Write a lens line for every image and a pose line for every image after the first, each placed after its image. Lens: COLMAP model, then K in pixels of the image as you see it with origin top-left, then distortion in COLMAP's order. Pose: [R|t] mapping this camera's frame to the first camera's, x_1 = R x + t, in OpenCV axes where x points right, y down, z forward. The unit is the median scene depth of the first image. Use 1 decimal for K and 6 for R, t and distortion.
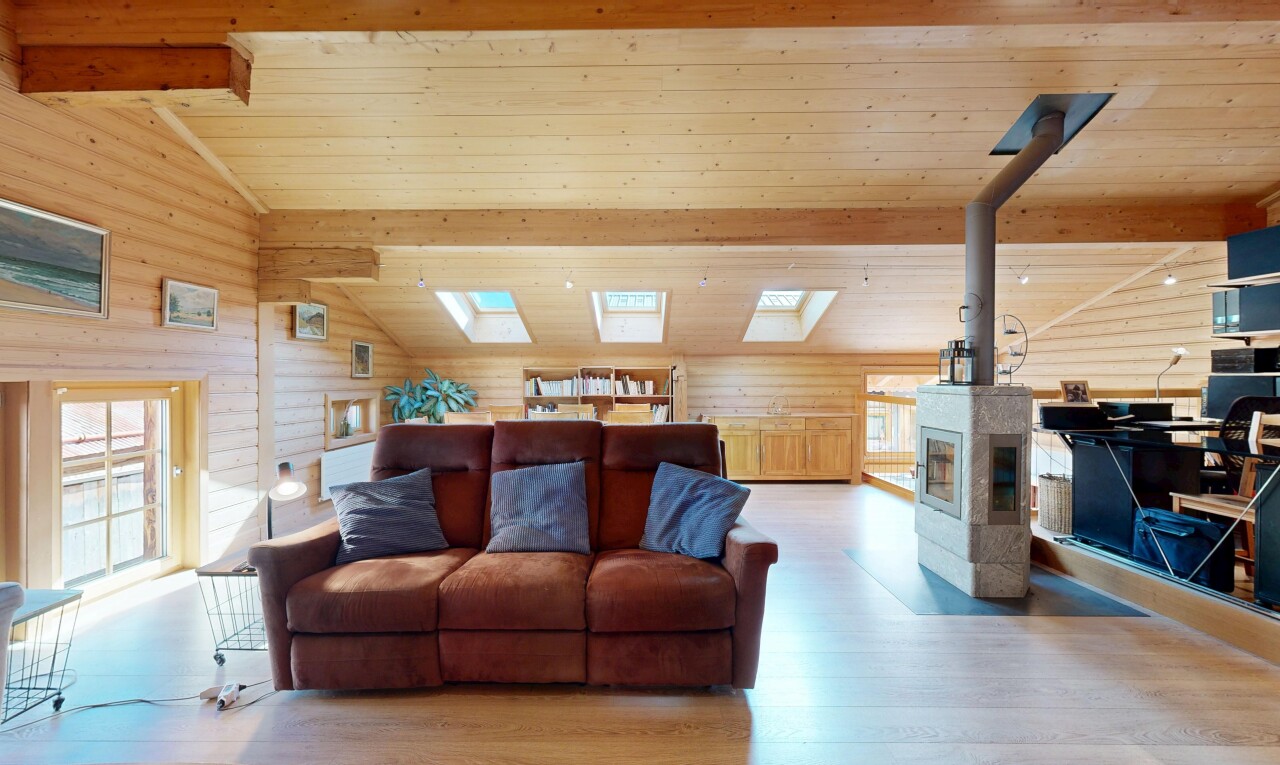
lens RADIAL K [[499.9, 0, 639.0], [0, 499.9, 385.2], [0, 0, 1]] dist [-0.000555, 0.000755]
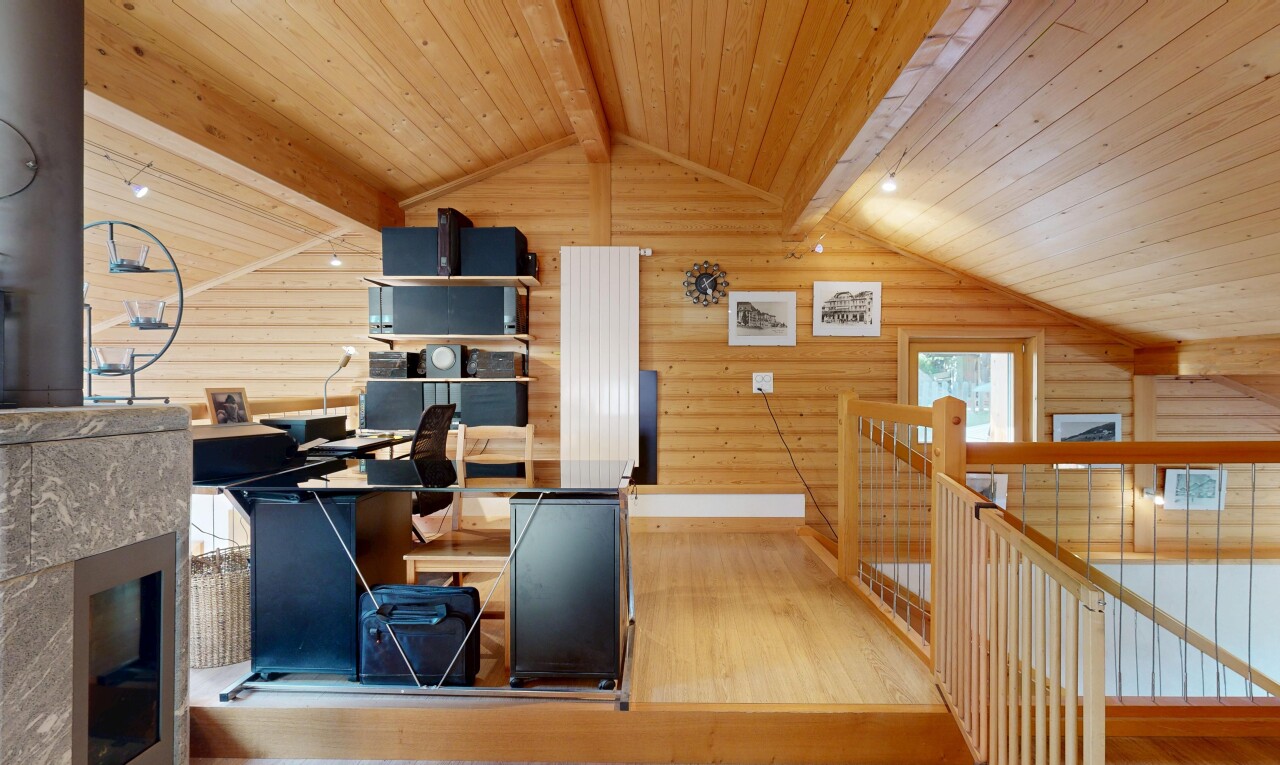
lens RADIAL K [[499.9, 0, 639.4], [0, 499.9, 382.8], [0, 0, 1]] dist [-0.000555, 0.000755]
pose [[0.082066, 0.001324, 0.996626, 0.313057], [0.014240, 0.999895, -0.002501, -0.007125], [-0.996525, 0.014397, 0.082039, 0.465122]]
